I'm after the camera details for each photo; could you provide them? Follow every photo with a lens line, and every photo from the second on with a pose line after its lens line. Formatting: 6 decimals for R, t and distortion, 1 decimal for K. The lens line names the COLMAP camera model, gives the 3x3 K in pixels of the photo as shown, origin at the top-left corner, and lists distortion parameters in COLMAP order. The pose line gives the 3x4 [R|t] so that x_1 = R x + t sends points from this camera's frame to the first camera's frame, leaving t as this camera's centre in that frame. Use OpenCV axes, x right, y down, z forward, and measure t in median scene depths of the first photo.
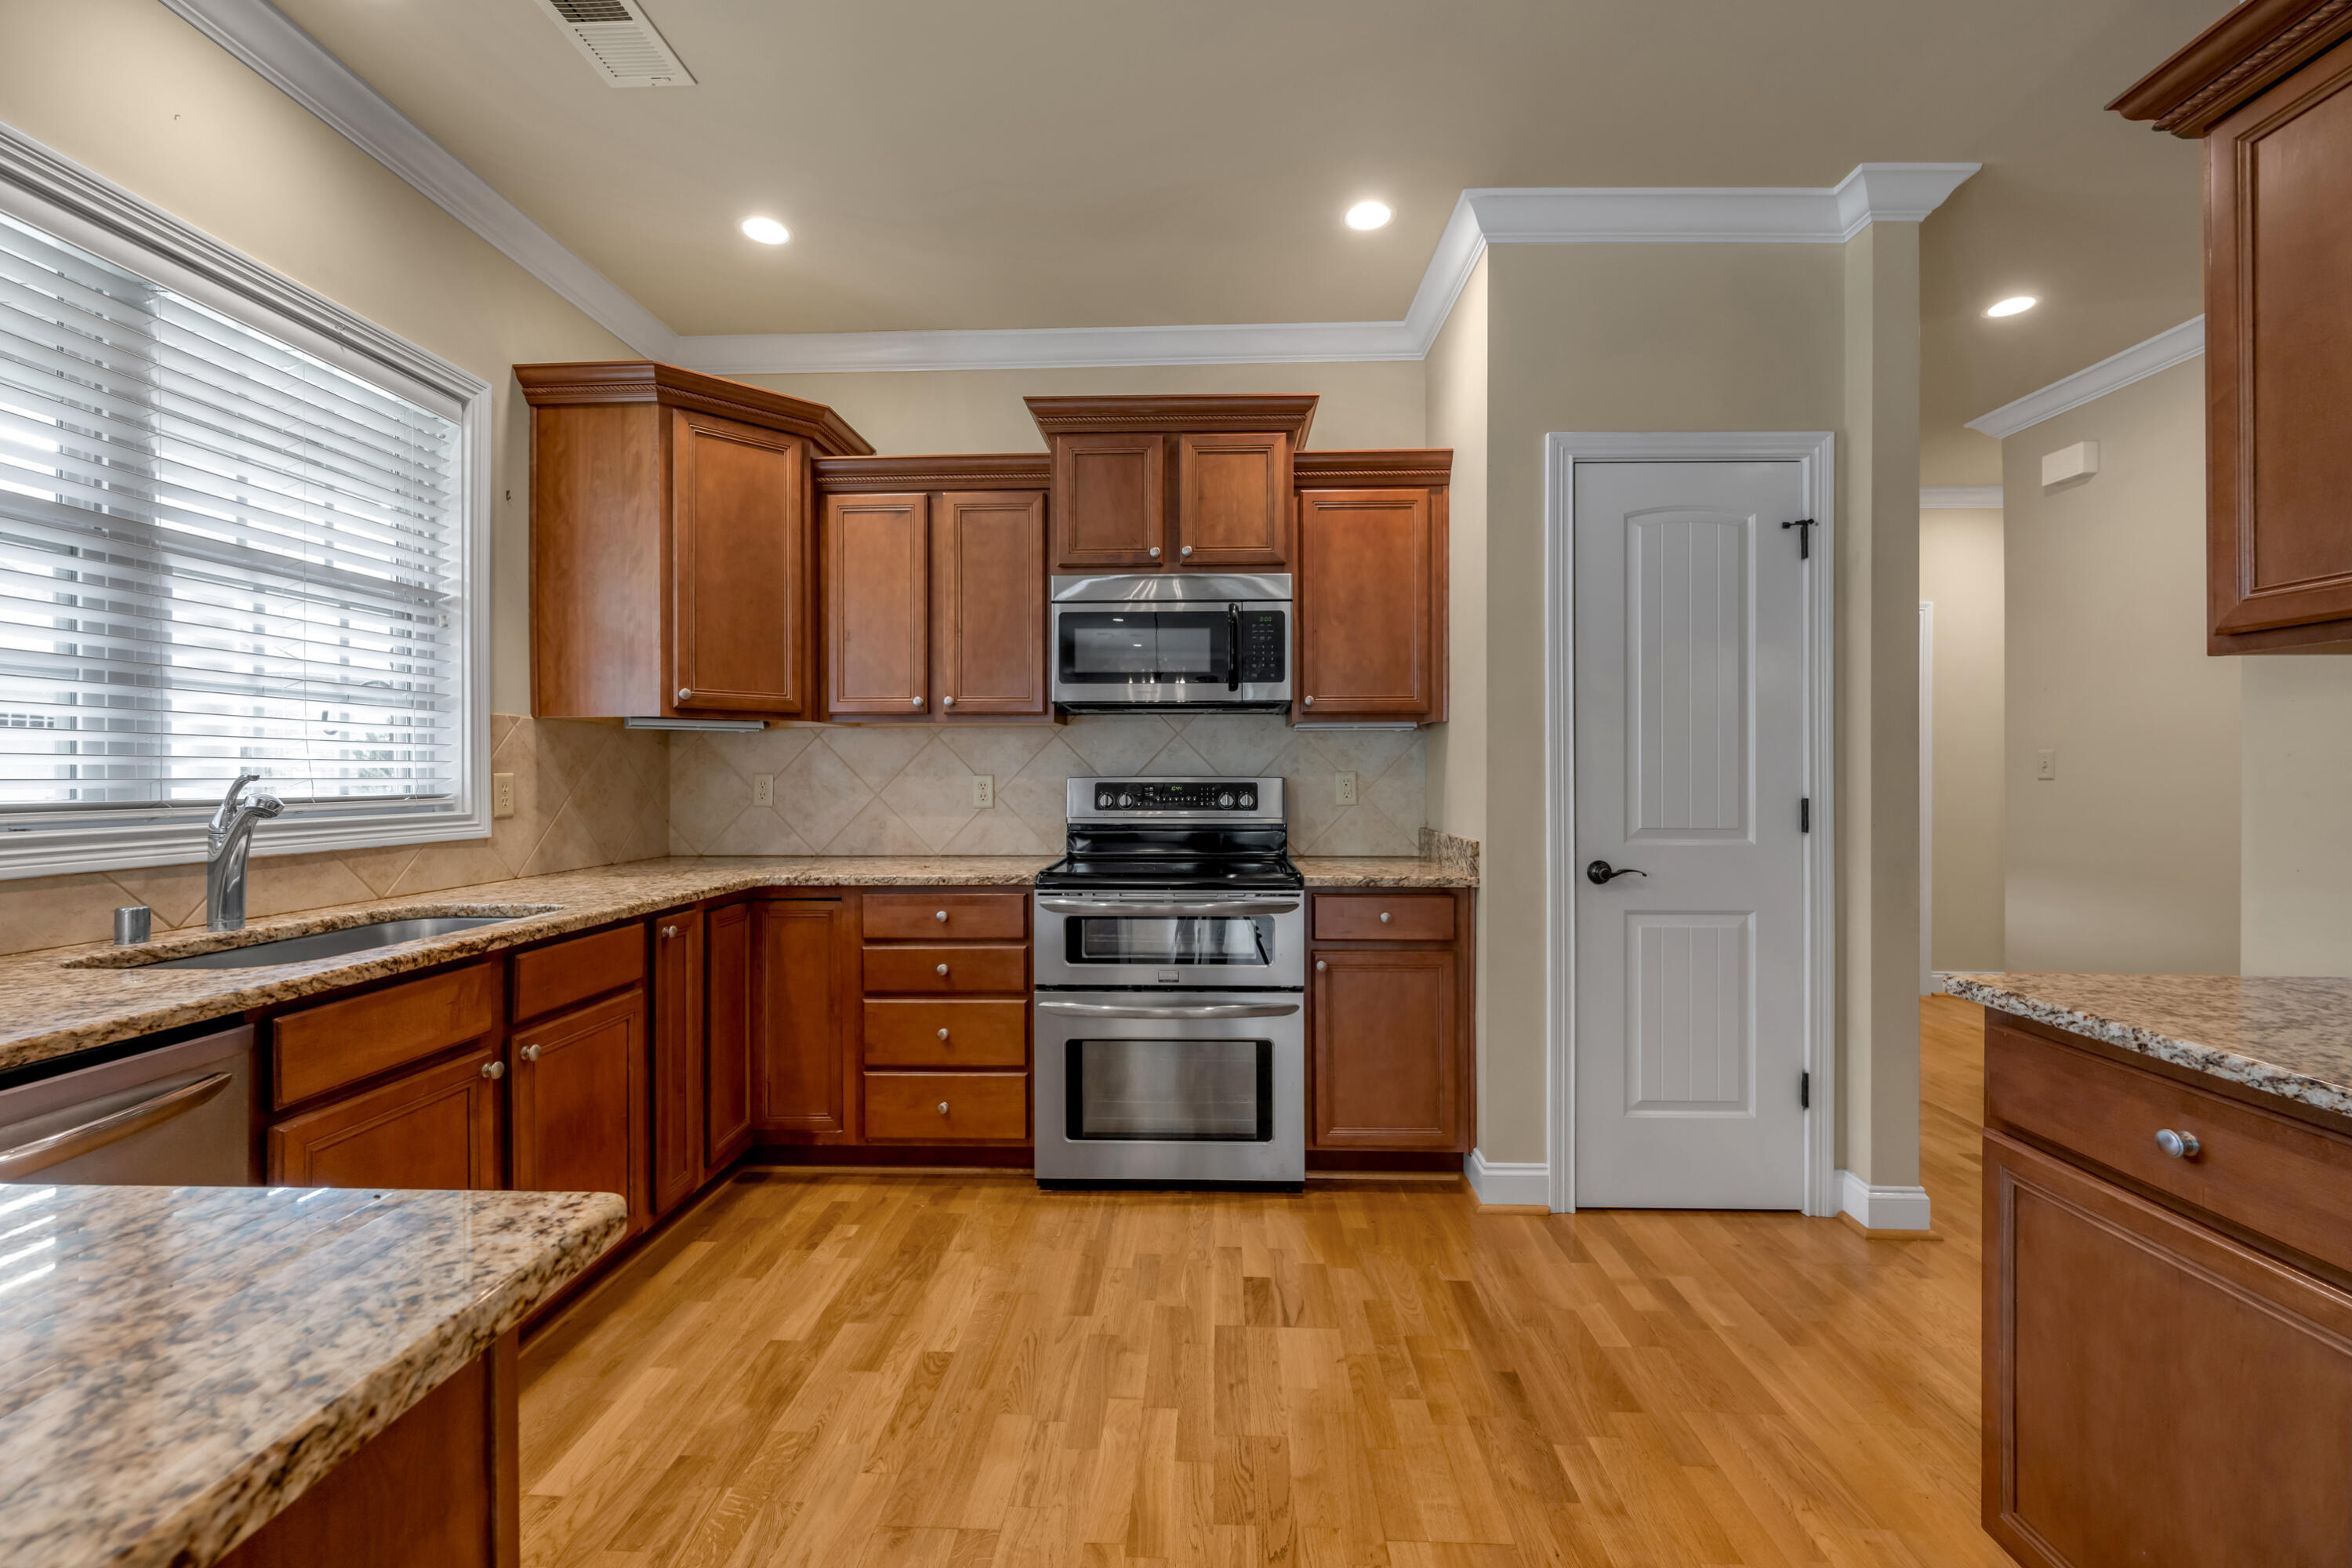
lens RADIAL K [[976.6, 0, 1153.6], [0, 976.6, 778.7], [0, 0, 1]] dist [-0.001870, -0.000041]
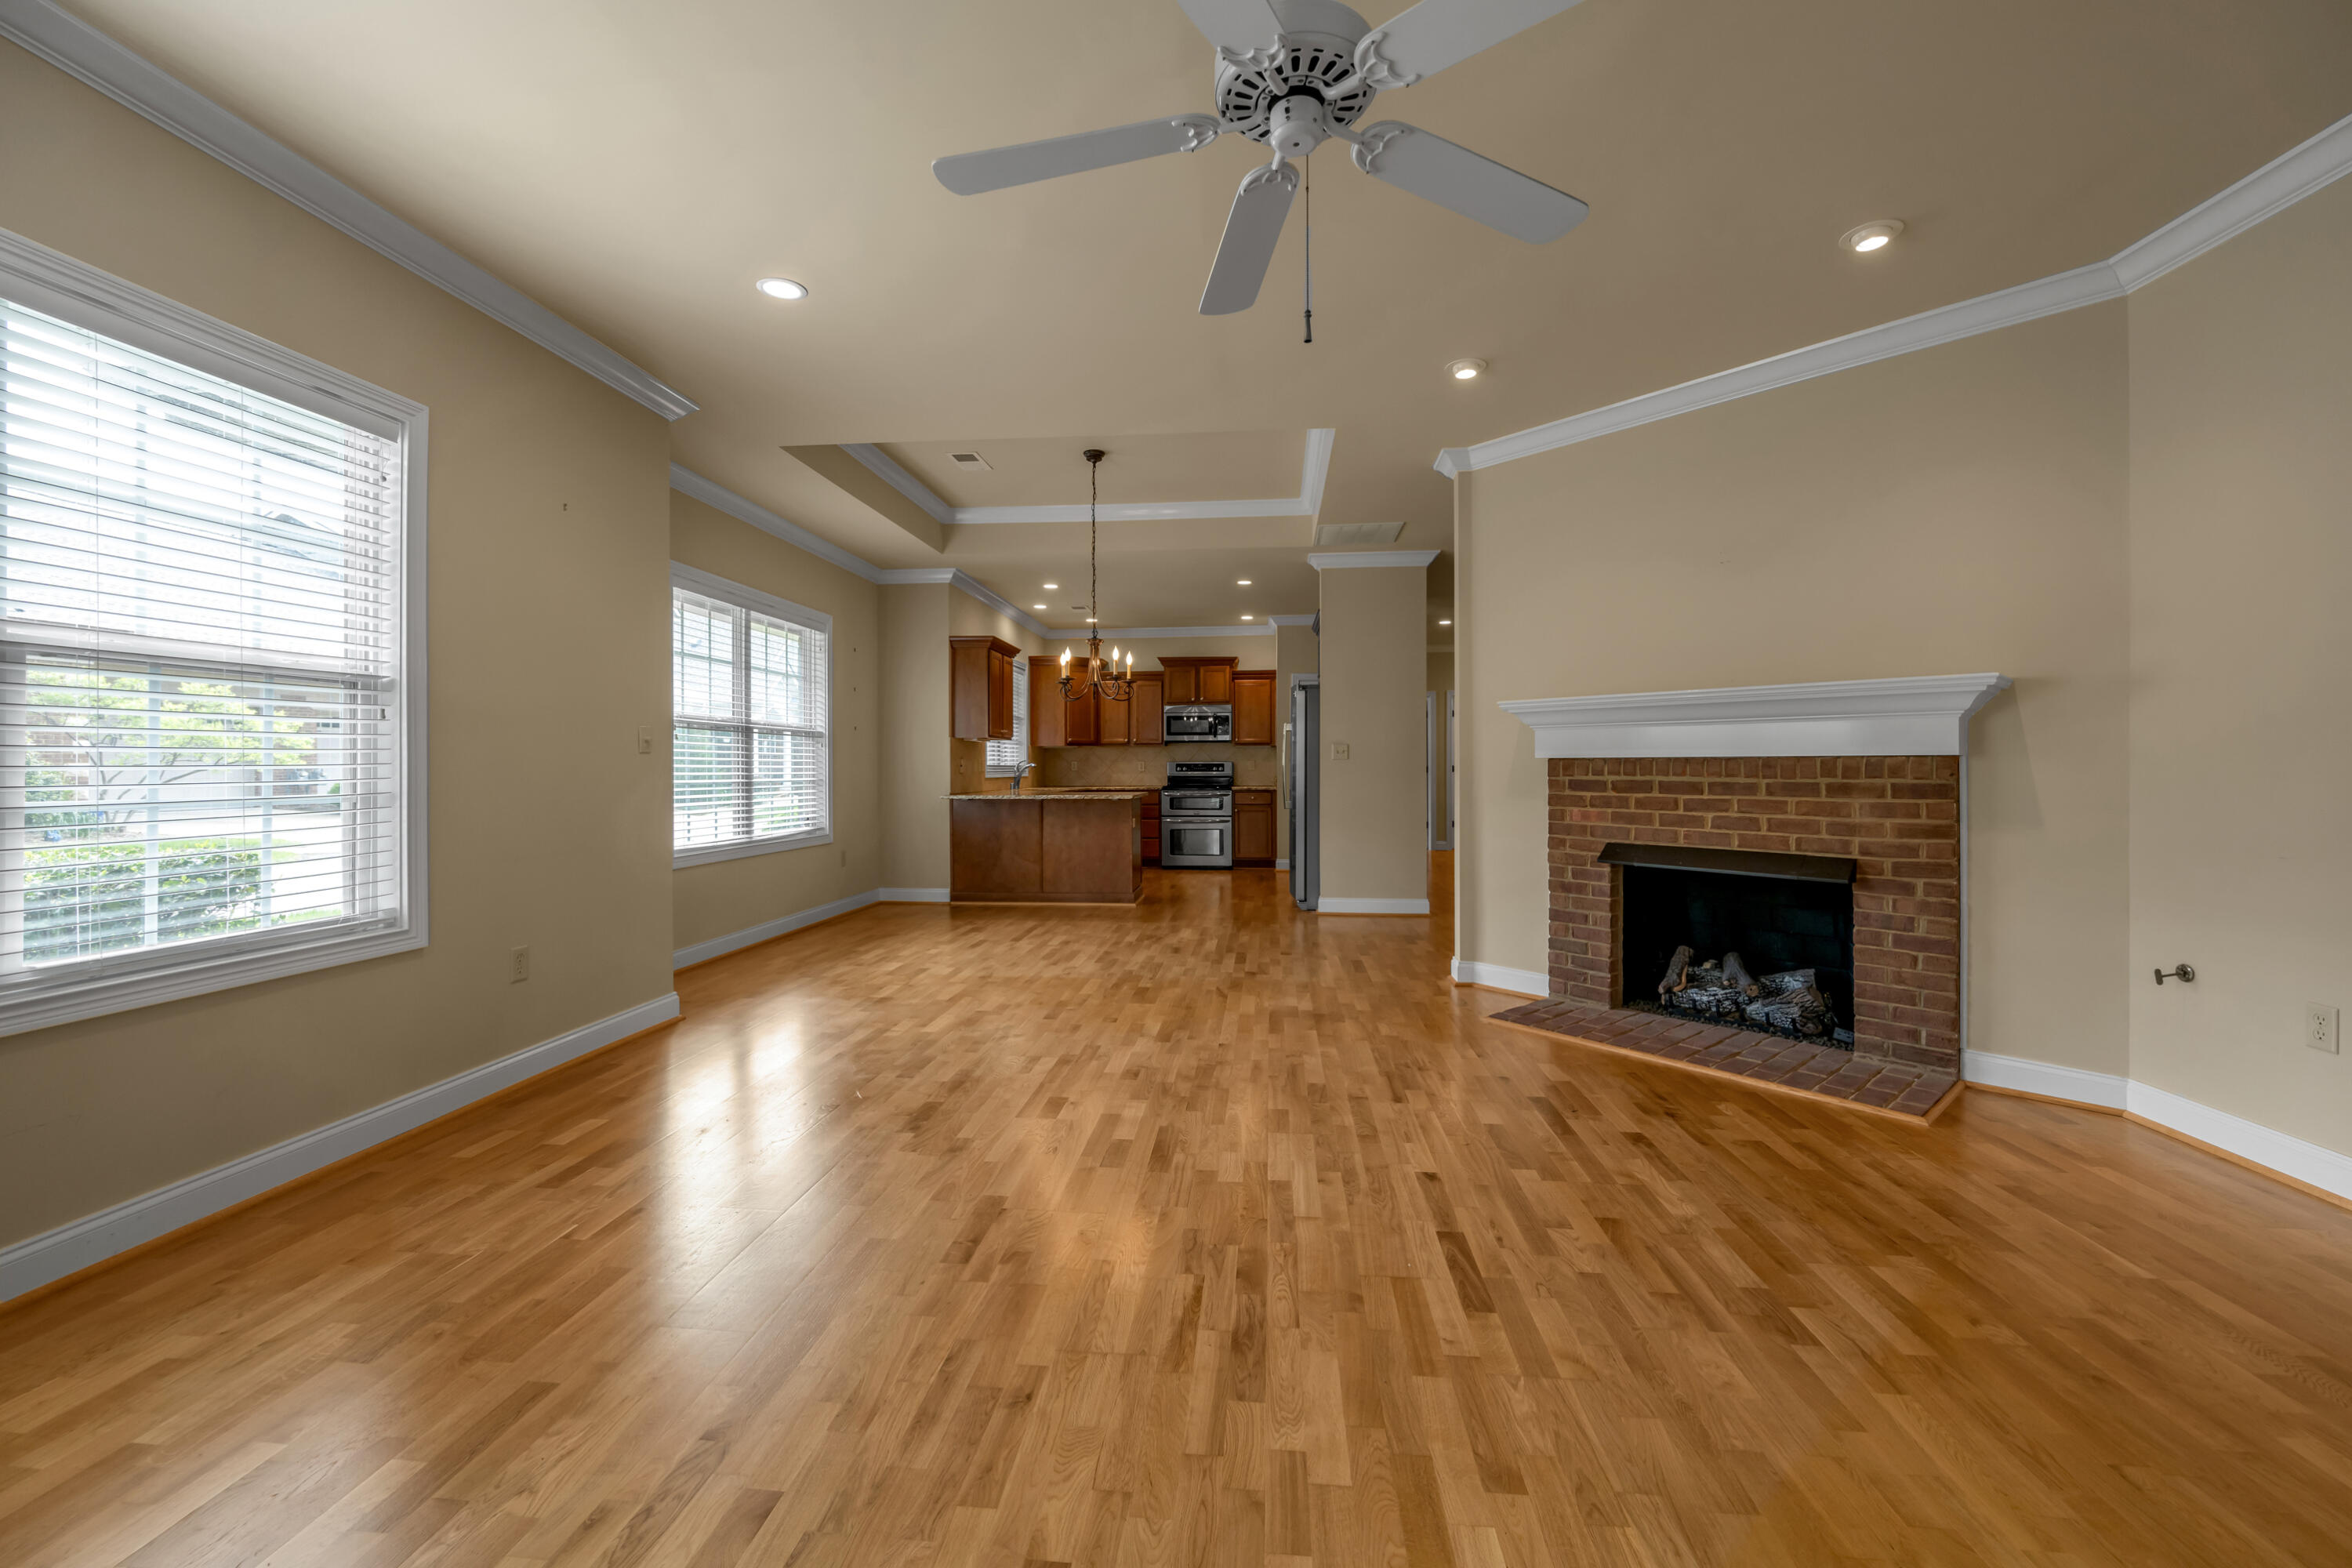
lens RADIAL K [[976.6, 0, 1177.2], [0, 976.6, 779.0], [0, 0, 1]] dist [-0.001870, -0.000041]
pose [[0.999462, 0.000609, -0.032805, 0.061090], [-0.000455, 0.999989, 0.004694, 0.046971], [0.032808, -0.004677, 0.999451, -2.640473]]
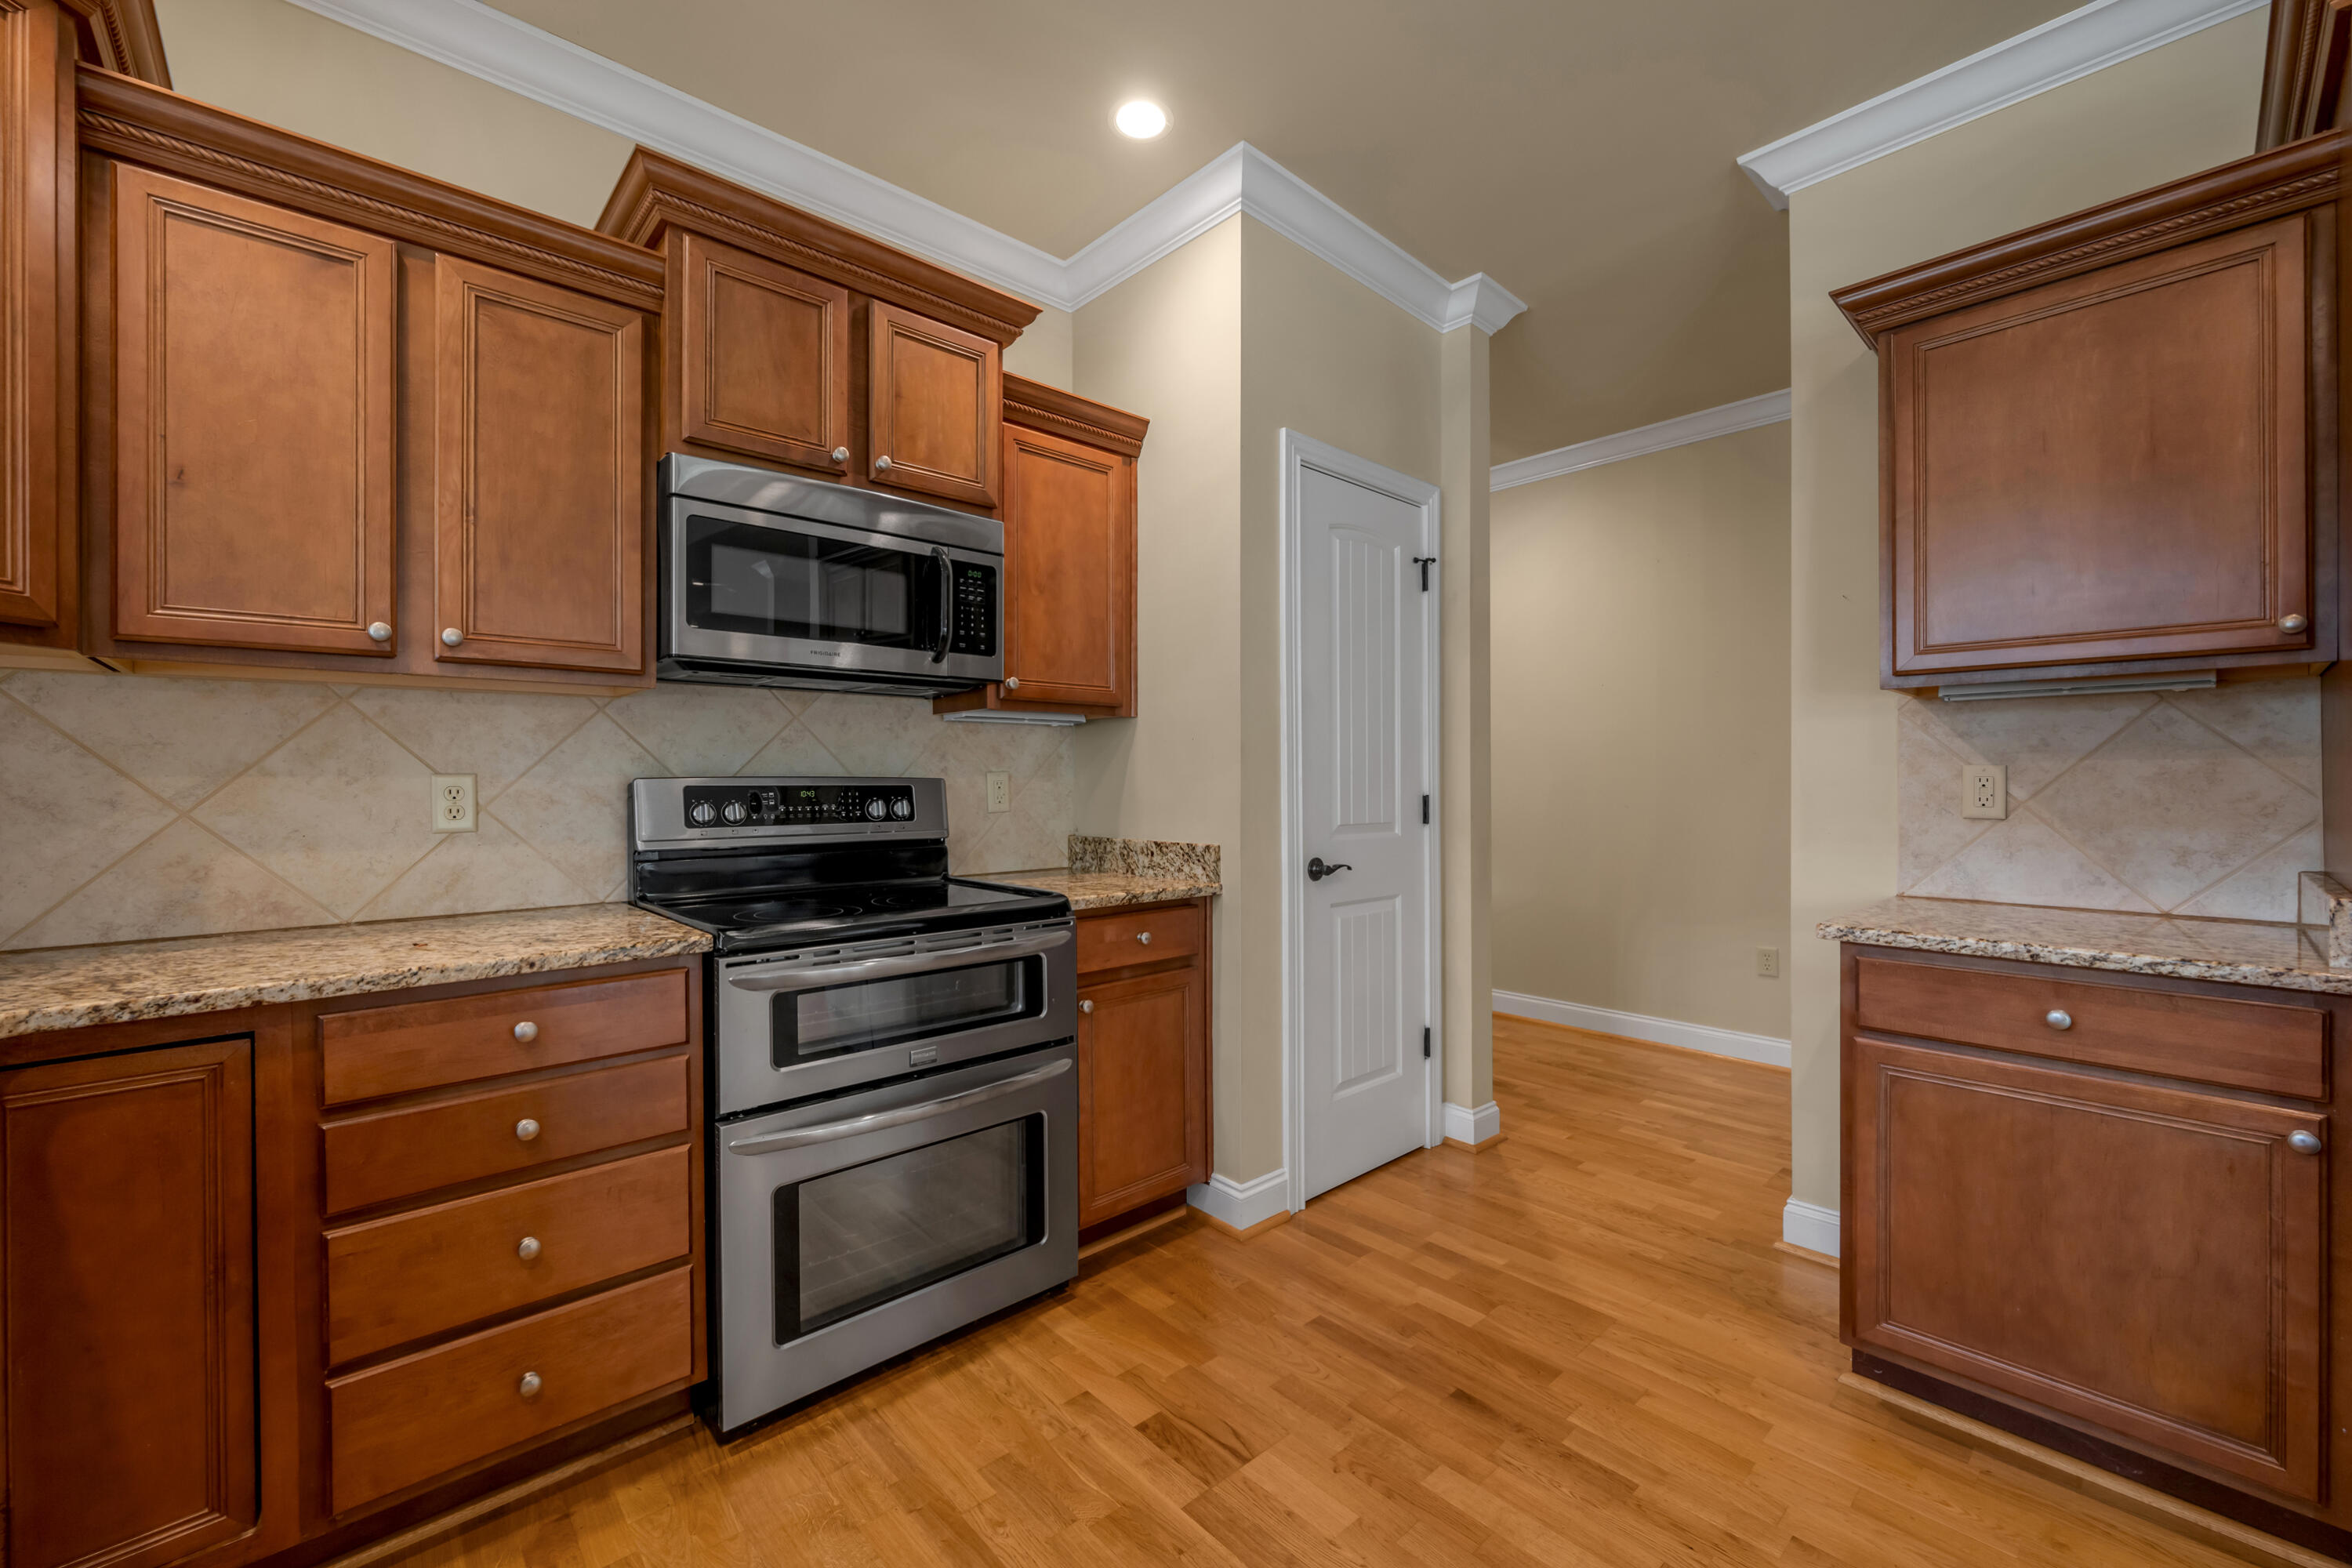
lens RADIAL K [[976.6, 0, 1177.9], [0, 976.6, 787.3], [0, 0, 1]] dist [-0.001870, -0.000041]
pose [[0.694356, -0.005272, 0.719613, -0.335707], [0.006166, 0.999980, 0.001377, 0.006618], [-0.719605, 0.003481, 0.694375, 0.344235]]
